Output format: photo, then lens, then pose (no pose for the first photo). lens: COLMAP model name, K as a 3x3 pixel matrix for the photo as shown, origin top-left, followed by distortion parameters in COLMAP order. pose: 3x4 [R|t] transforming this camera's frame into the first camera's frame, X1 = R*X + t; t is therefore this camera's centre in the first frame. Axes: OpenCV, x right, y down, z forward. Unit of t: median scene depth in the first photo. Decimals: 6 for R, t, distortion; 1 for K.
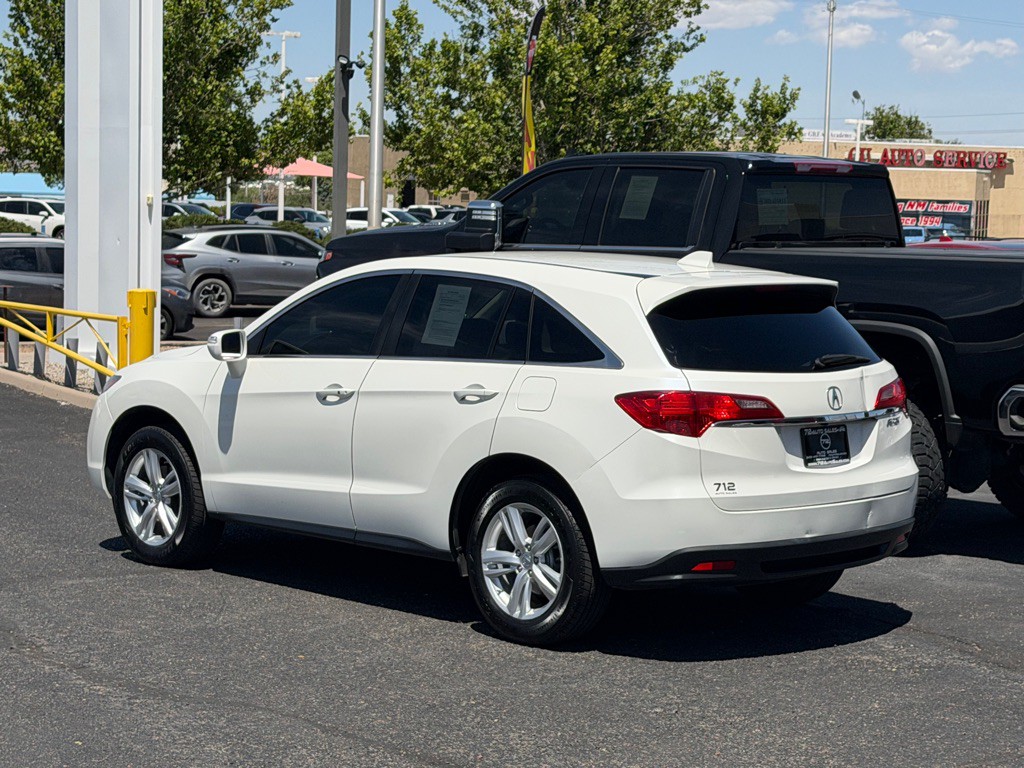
lens RADIAL K [[2364.0, 0, 473.2], [0, 2364.0, 385.9], [0, 0, 1]] dist [0.160660, -0.025417]
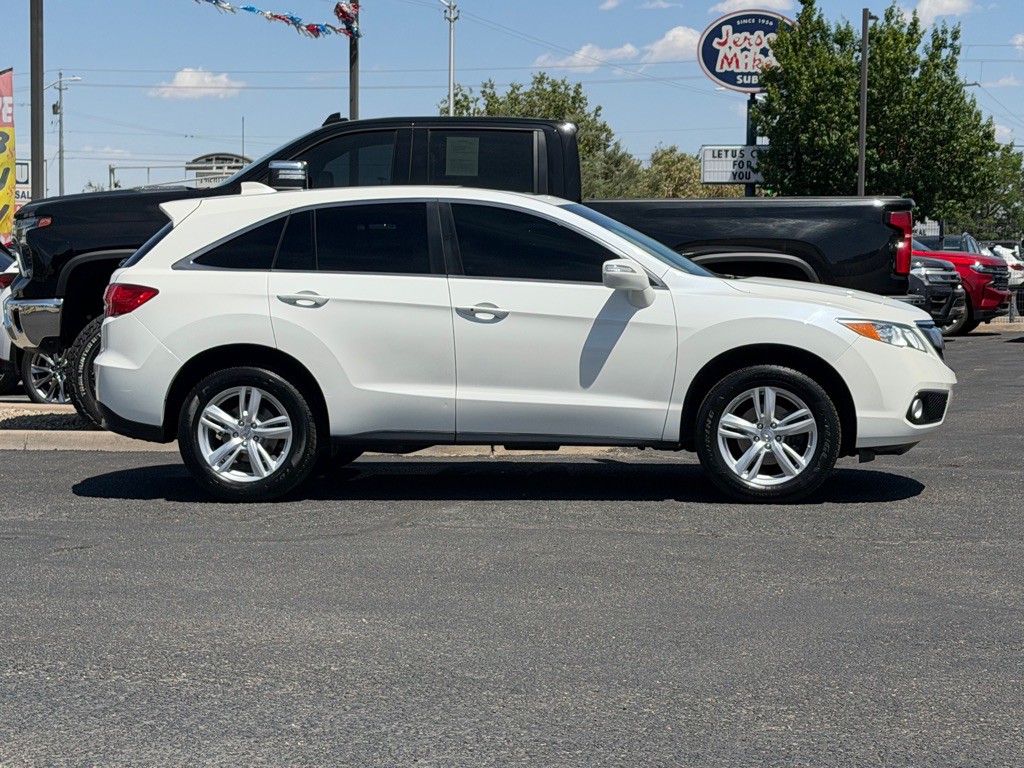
lens RADIAL K [[2380.4, 0, 499.9], [0, 2380.4, 386.8], [0, 0, 1]] dist [0.139999, 0.869754]
pose [[0.692609, -0.062669, 0.718586, -0.104647], [0.074672, 0.997096, 0.014987, 0.001814], [-0.717438, 0.043278, 0.695277, 0.031442]]
